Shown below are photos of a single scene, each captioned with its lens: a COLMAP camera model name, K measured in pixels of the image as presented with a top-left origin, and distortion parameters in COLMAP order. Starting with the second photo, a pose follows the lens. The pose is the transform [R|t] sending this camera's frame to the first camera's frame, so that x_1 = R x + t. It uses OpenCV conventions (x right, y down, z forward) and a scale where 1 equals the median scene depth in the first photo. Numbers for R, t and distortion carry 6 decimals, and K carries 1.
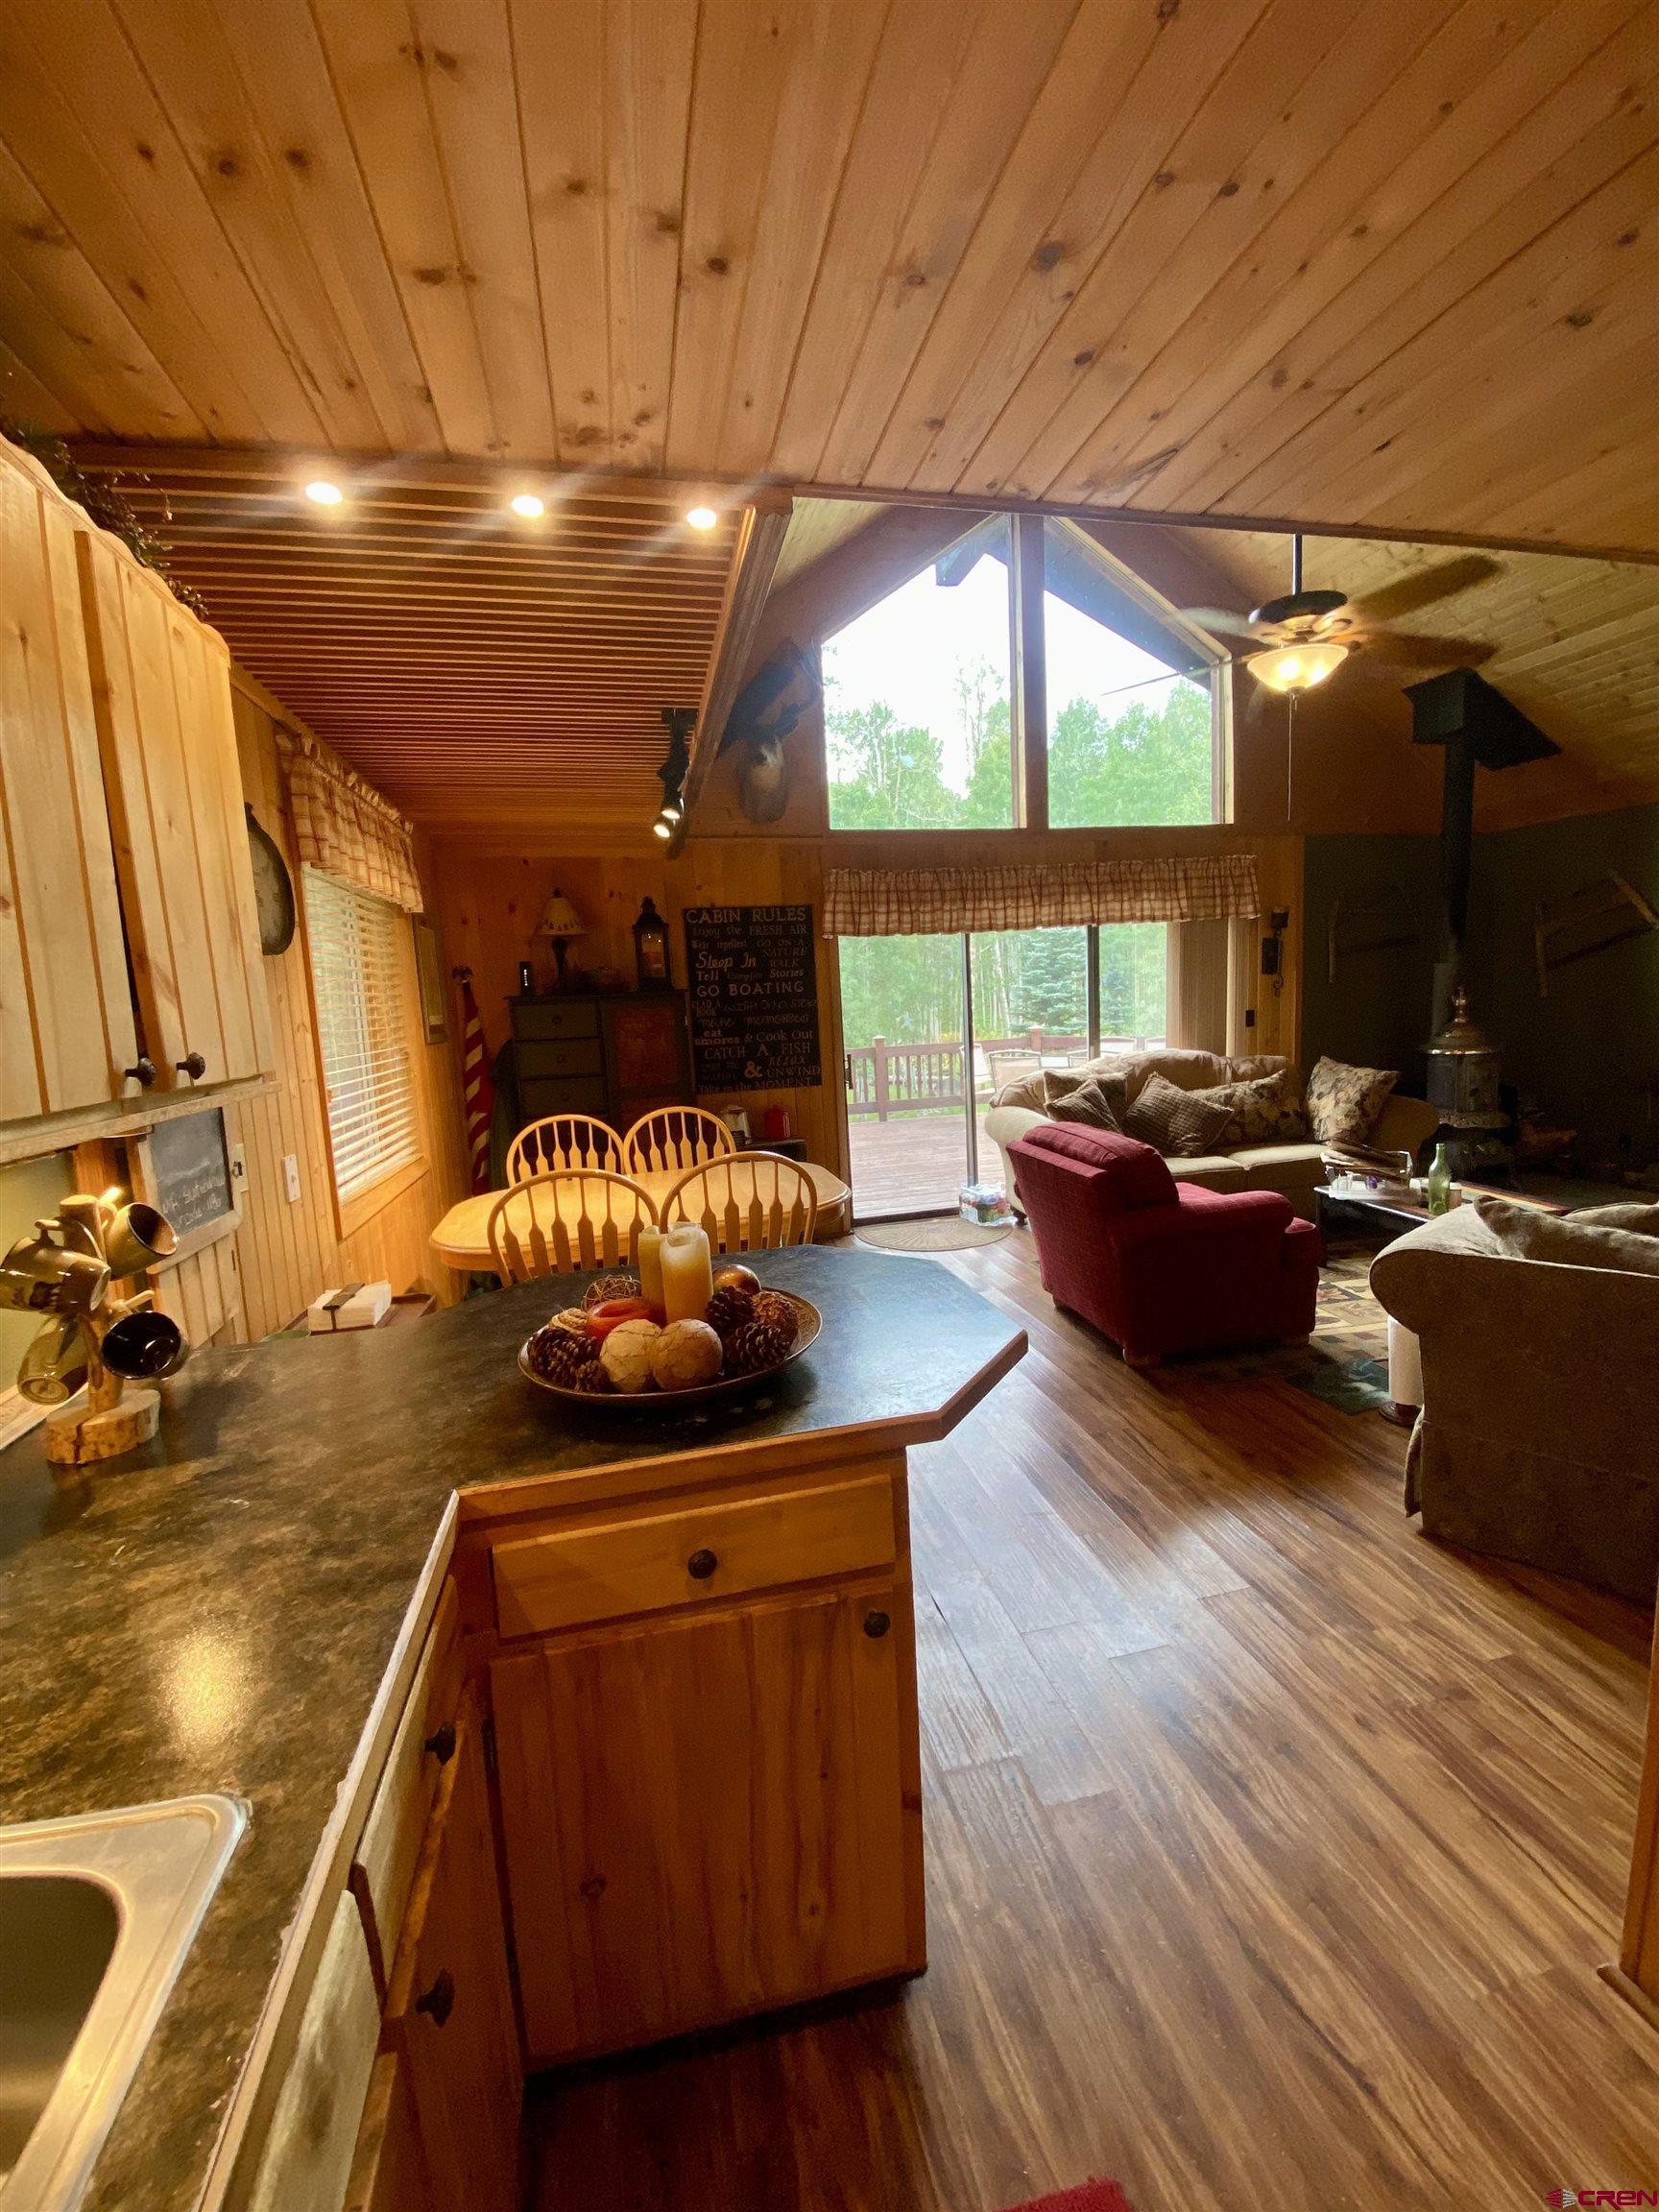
lens RADIAL K [[907.0, 0, 793.7], [0, 907.0, 1113.6], [0, 0, 1]] dist [-0.000445, -0.022764]
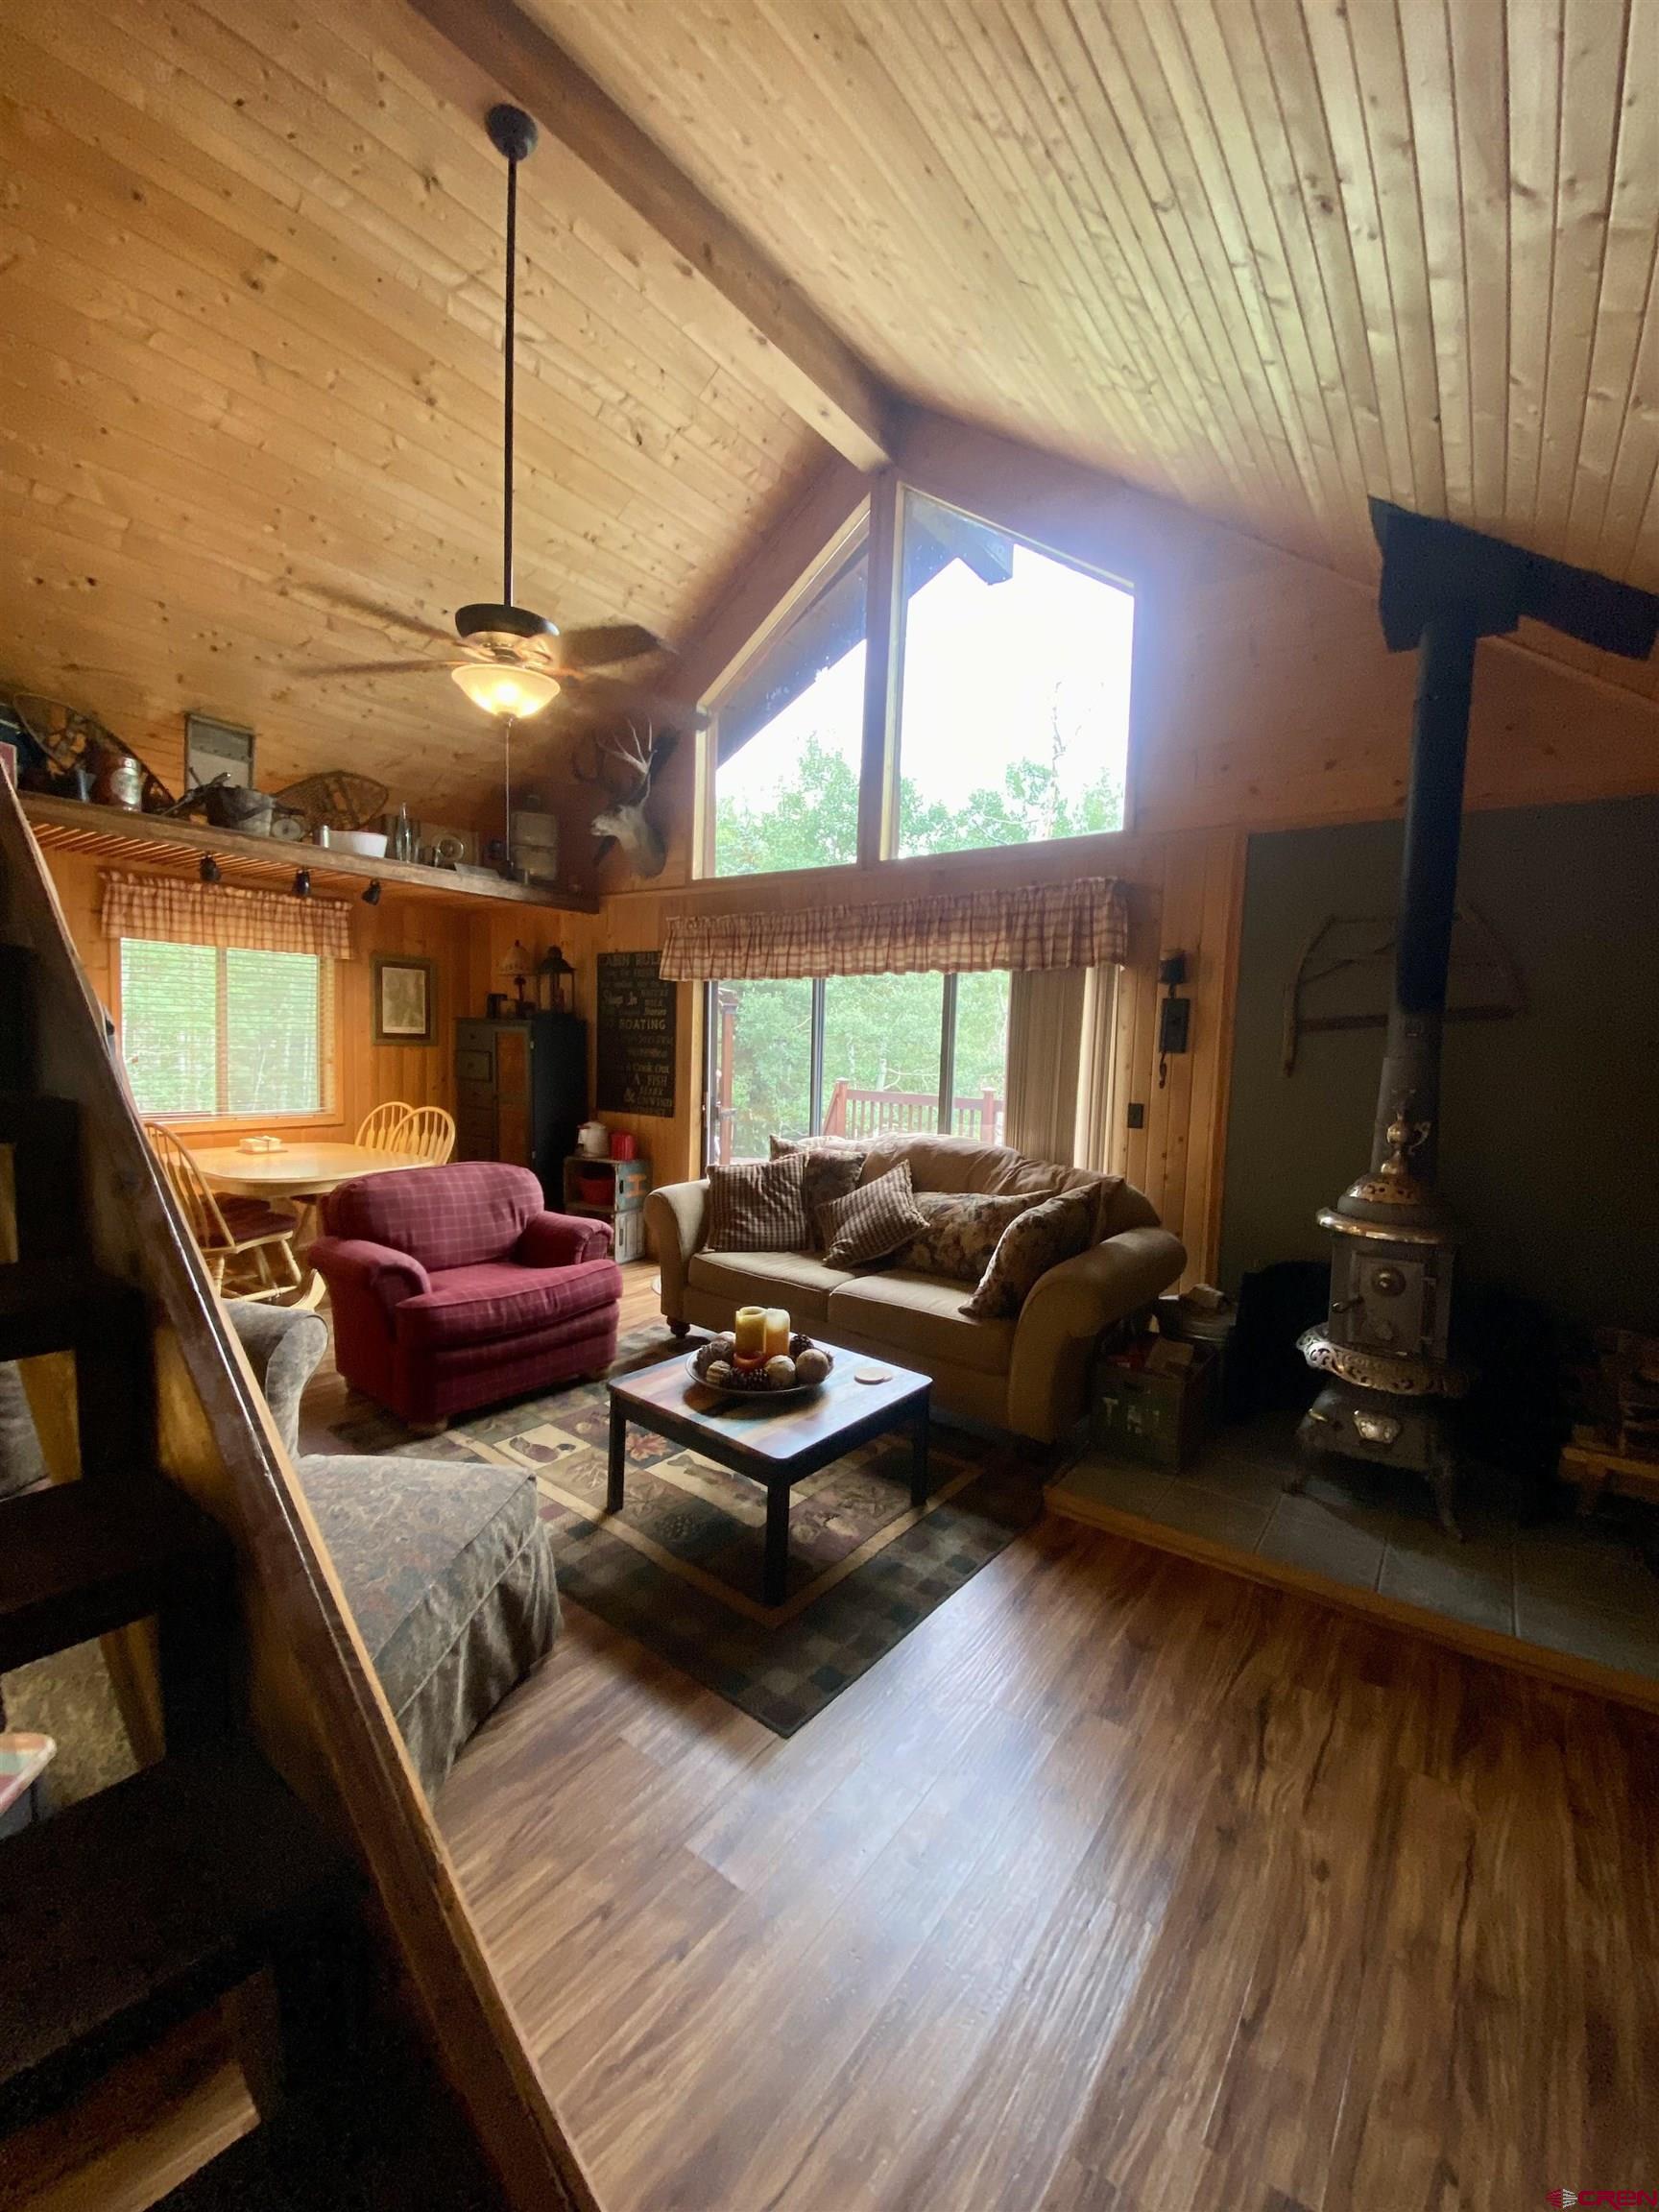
lens RADIAL K [[877.5, 0, 829.5], [0, 877.5, 1106.0], [0, 0, 1]] dist [-0.001082, -0.025893]
pose [[0.674974, 0.129958, -0.726306, 0.906351], [-0.157710, 0.987028, 0.030046, -0.105593], [0.720789, 0.094265, 0.686715, 0.423808]]
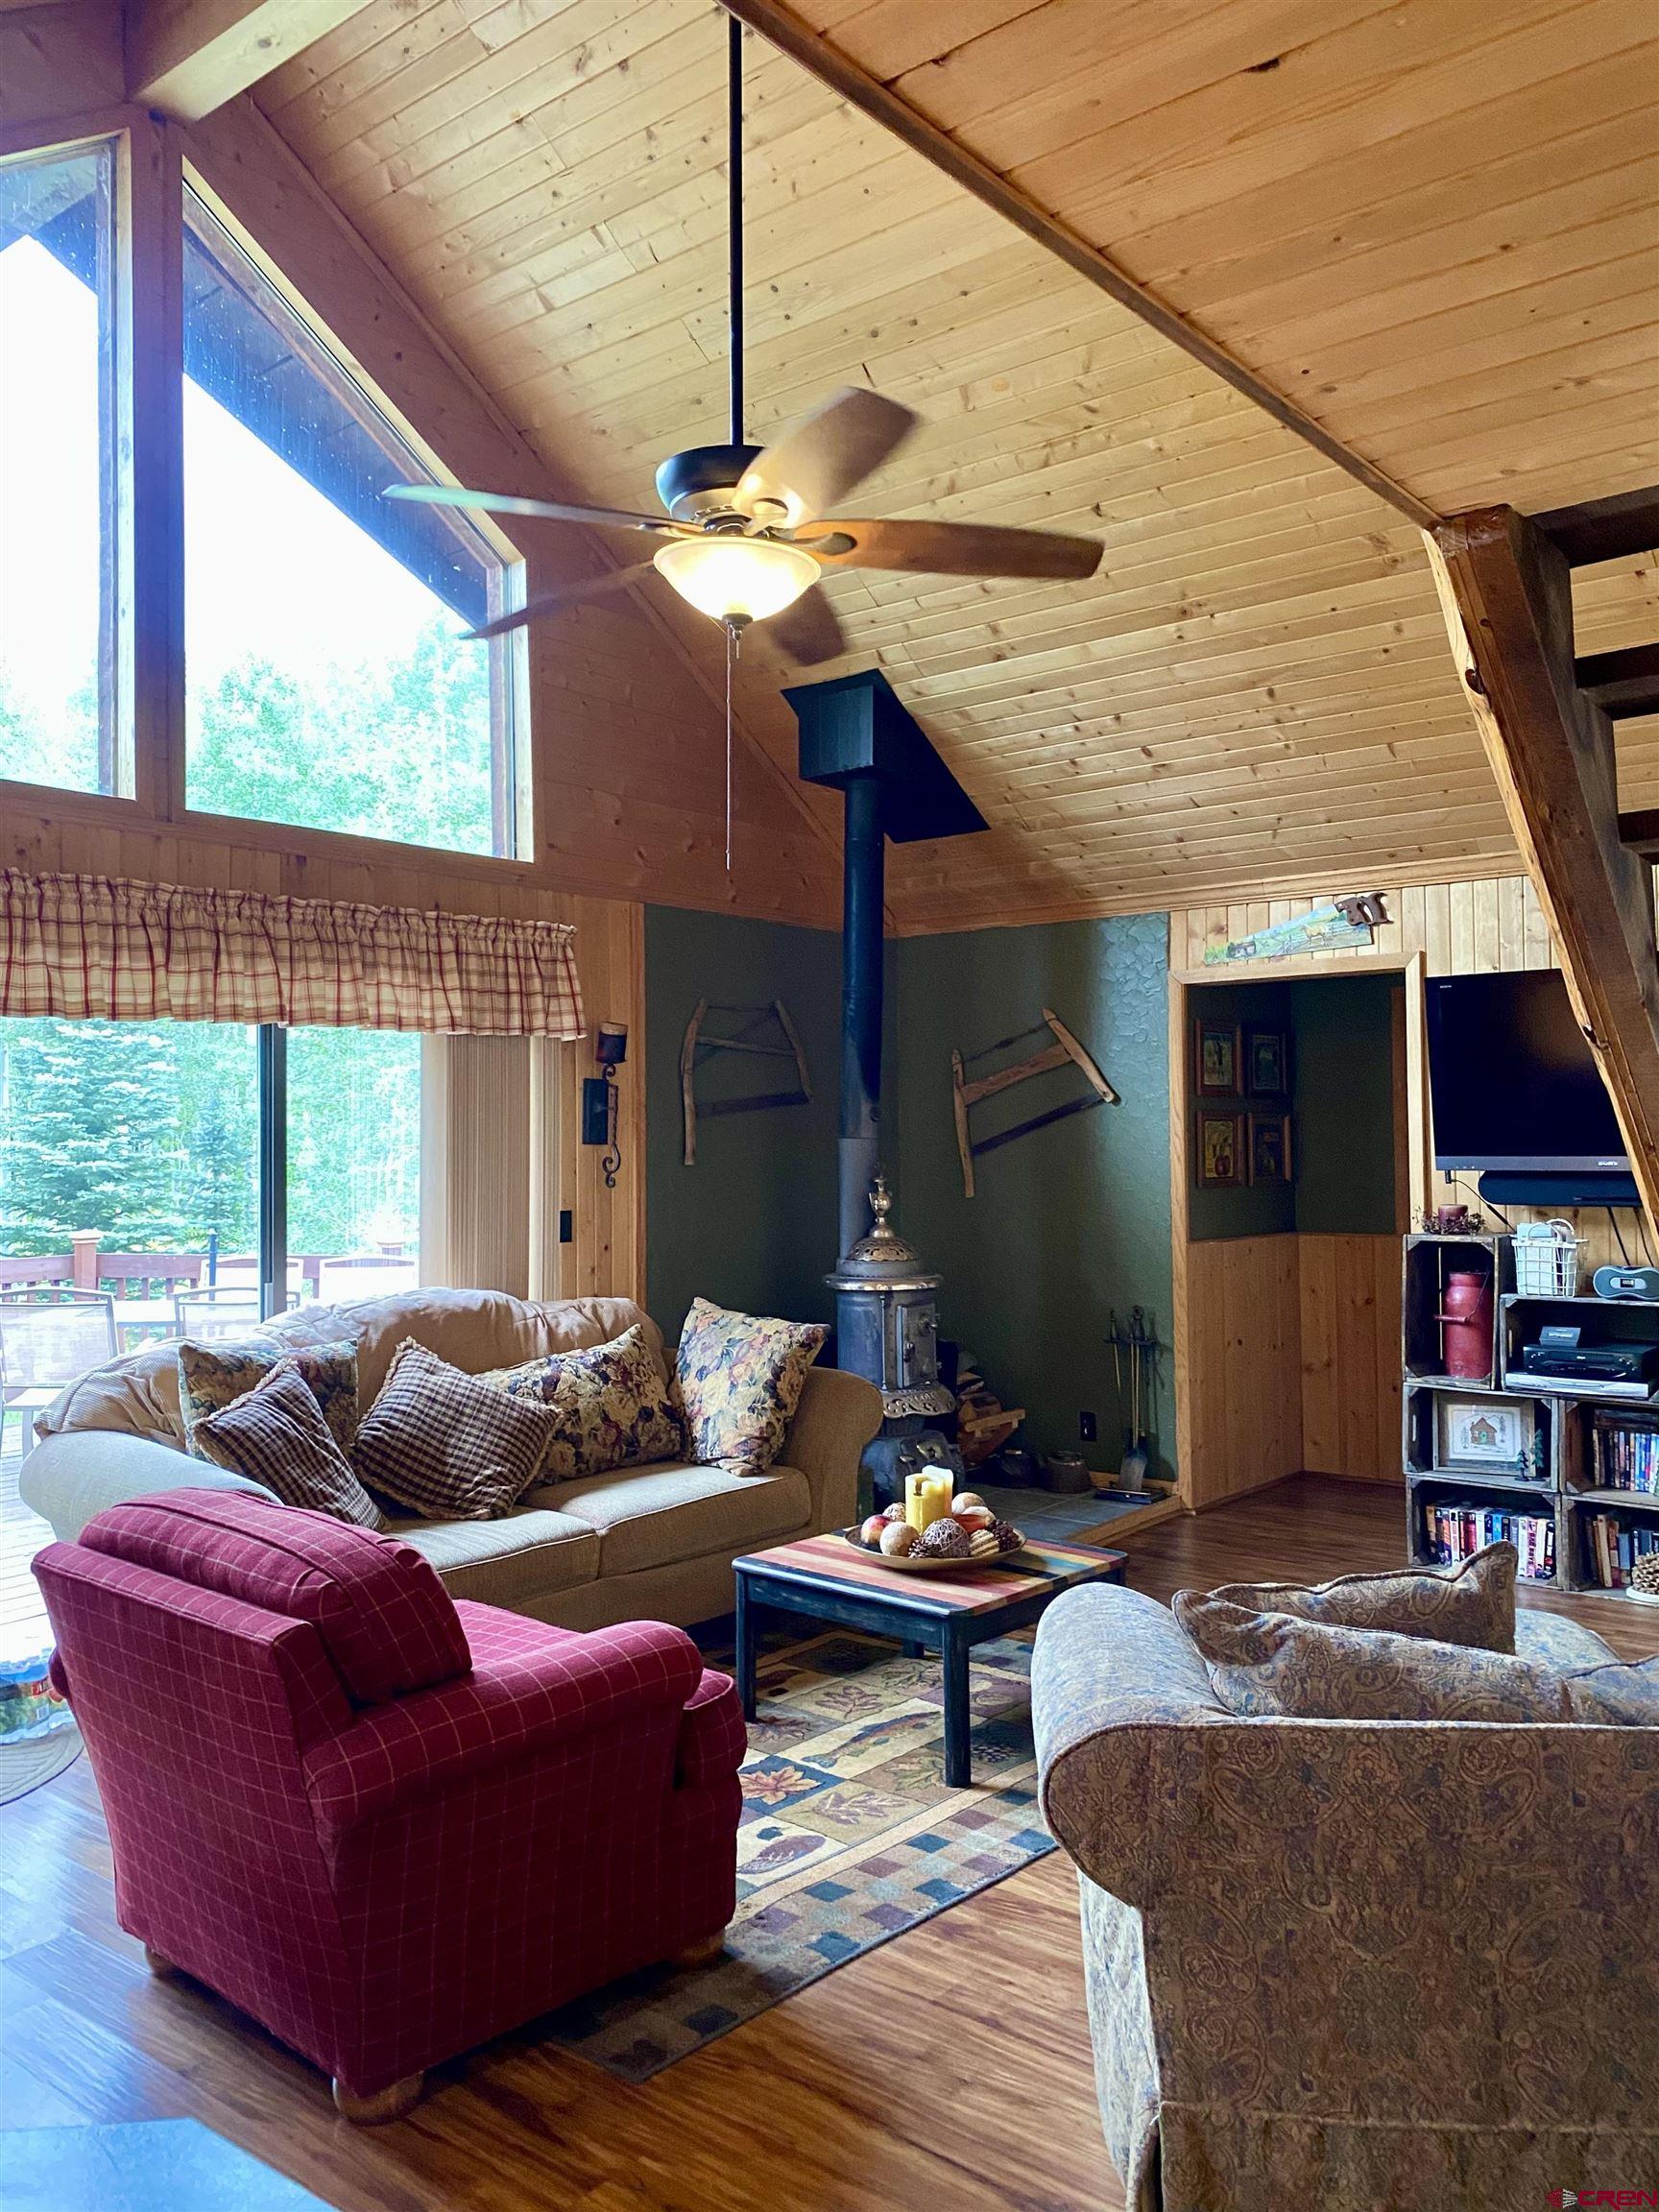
lens RADIAL K [[1703.7, 0, 872.8], [0, 1703.7, 1088.4], [0, 0, 1]] dist [0.097111, -0.243019]
pose [[0.754730, 0.067370, 0.652567, -0.016071], [0.049181, 0.986104, -0.158684, -0.019968], [-0.654190, 0.151858, 0.740929, 0.149361]]
